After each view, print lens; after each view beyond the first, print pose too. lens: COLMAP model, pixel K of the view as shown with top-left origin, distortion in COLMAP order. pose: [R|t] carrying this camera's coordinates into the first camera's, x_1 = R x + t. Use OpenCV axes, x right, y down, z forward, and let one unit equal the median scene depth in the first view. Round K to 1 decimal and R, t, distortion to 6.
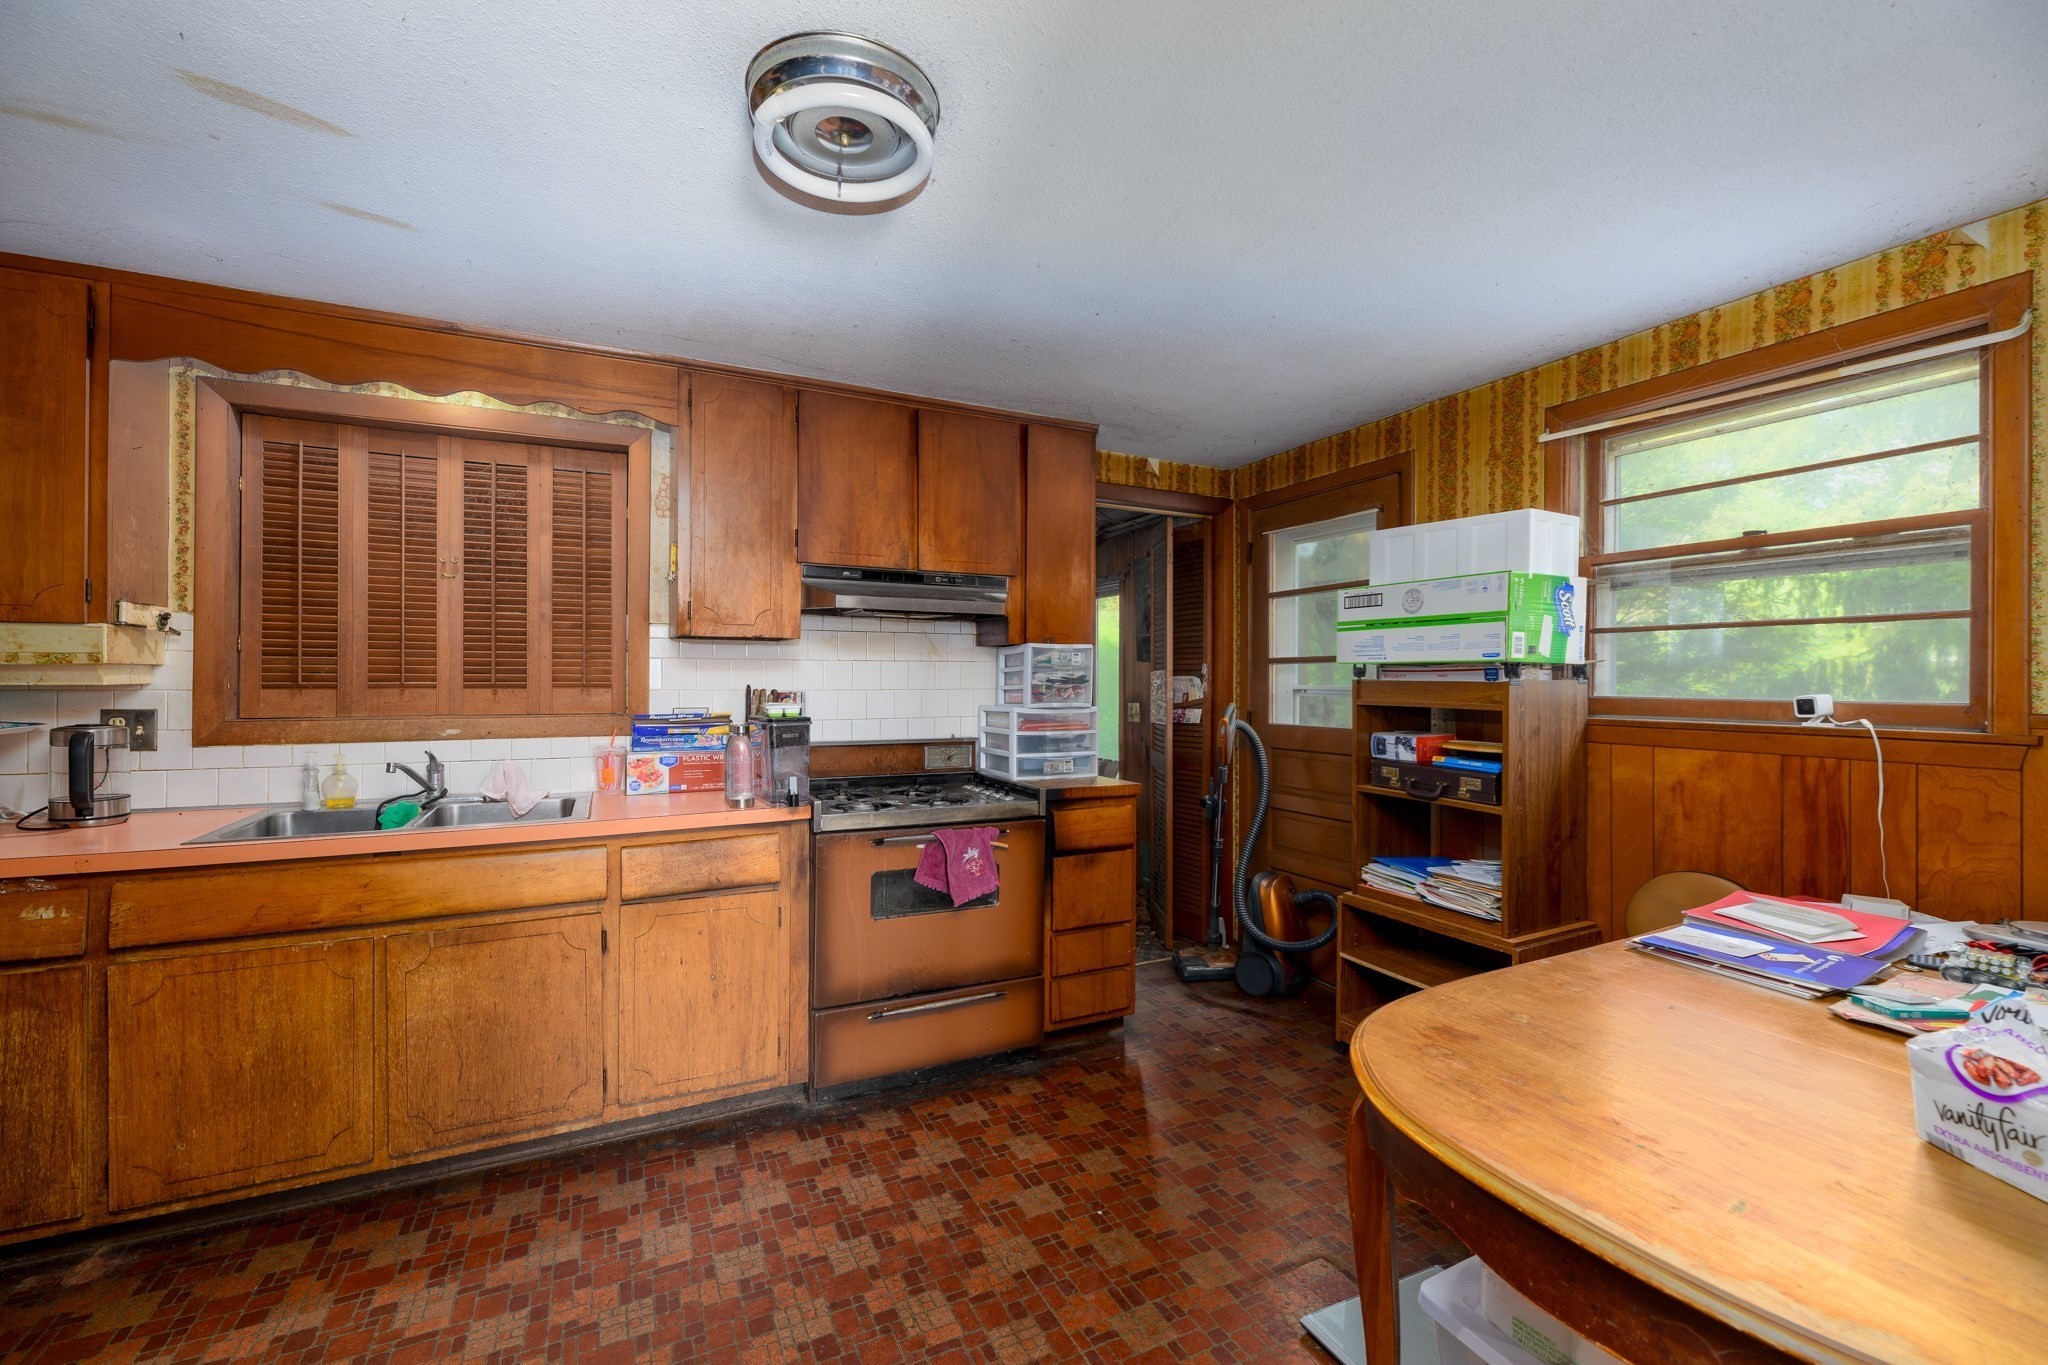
lens RADIAL K [[866.3, 0, 1024.0], [0, 866.3, 682.5], [0, 0, 1]] dist [-0.002254, -0.000968]
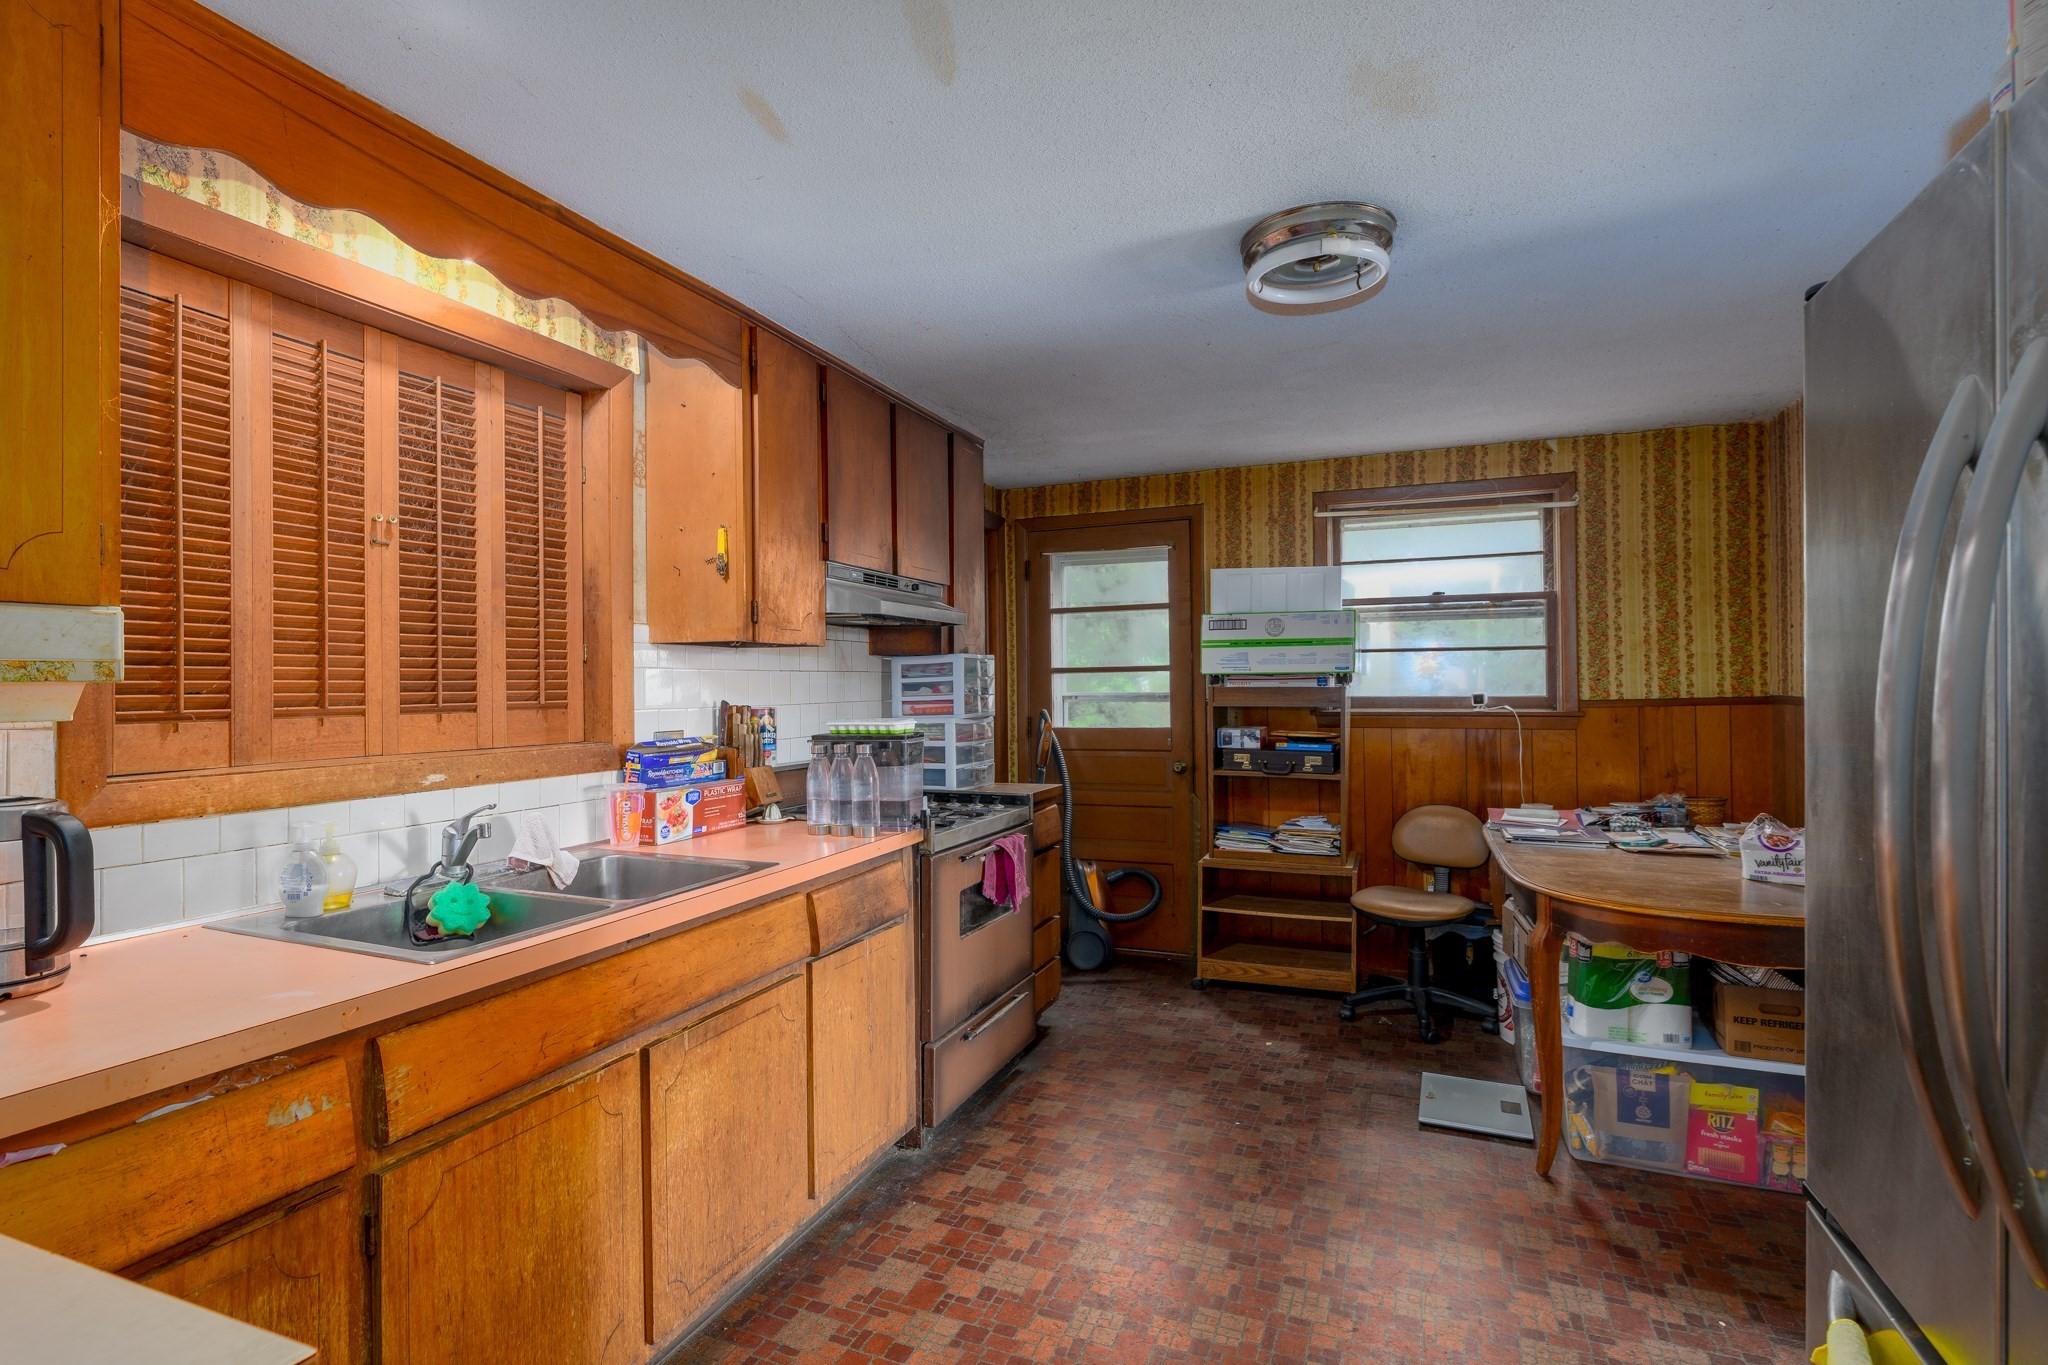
lens RADIAL K [[1006.3, 0, 1024.0], [0, 1006.3, 682.5], [0, 0, 1]] dist [-0.001315, -0.000473]
pose [[0.737236, -0.007891, 0.675590, -0.875851], [0.013667, 0.999901, -0.003235, -0.008774], [-0.675497, 0.011618, 0.737271, 0.118615]]
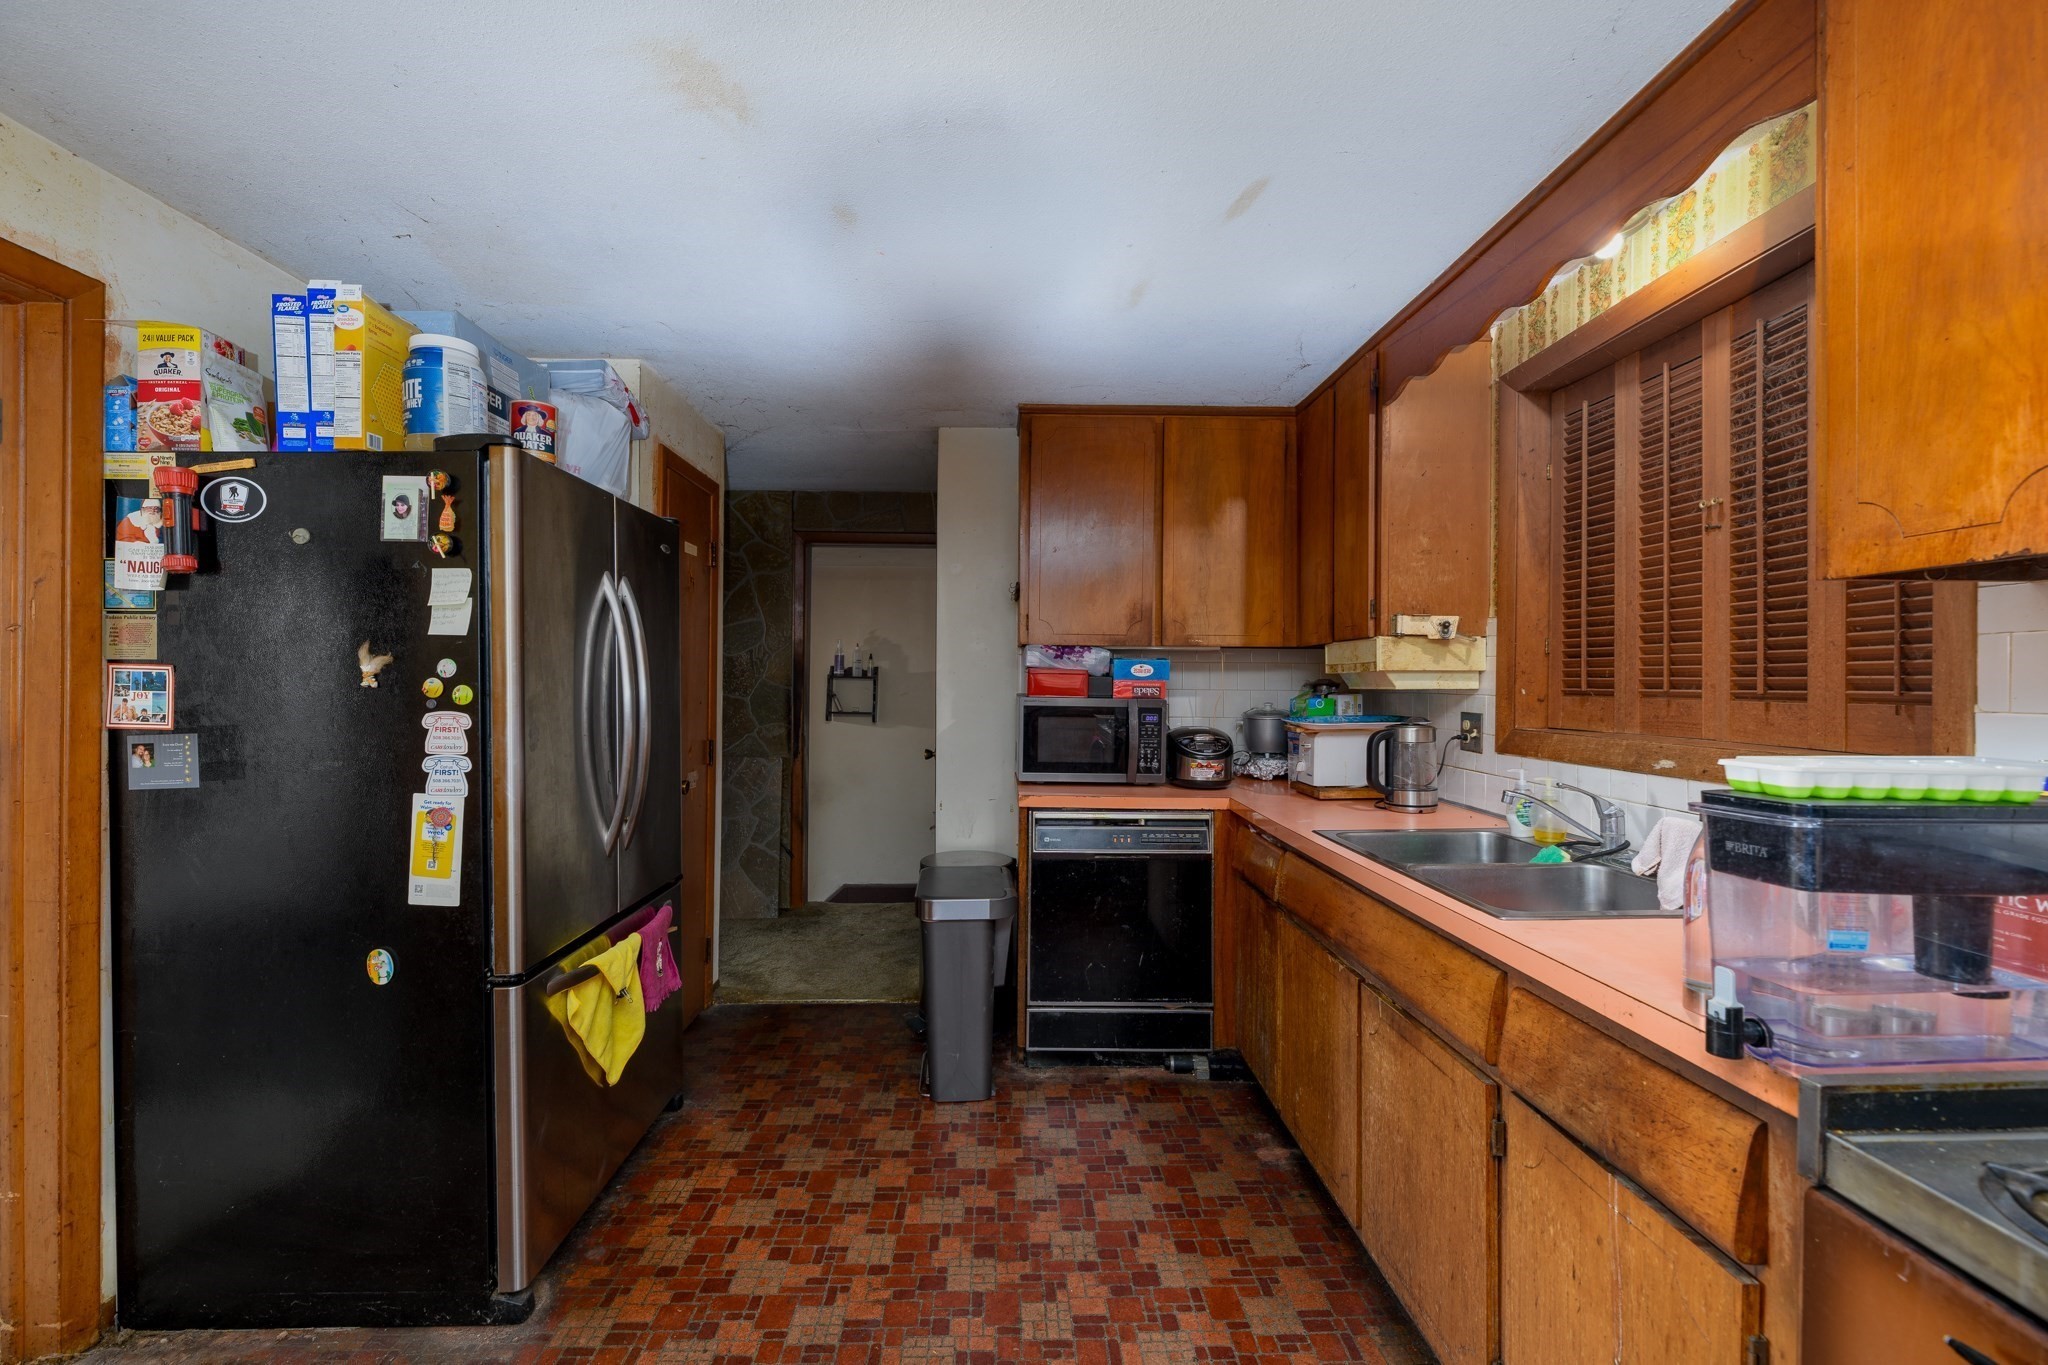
lens RADIAL K [[866.3, 0, 1024.0], [0, 866.3, 682.5], [0, 0, 1]] dist [-0.002254, -0.000968]
pose [[-0.417253, 0.000443, -0.908790, 0.154166], [-0.003984, 0.999989, 0.002317, -0.005709], [0.908782, 0.004588, -0.417247, 0.852271]]
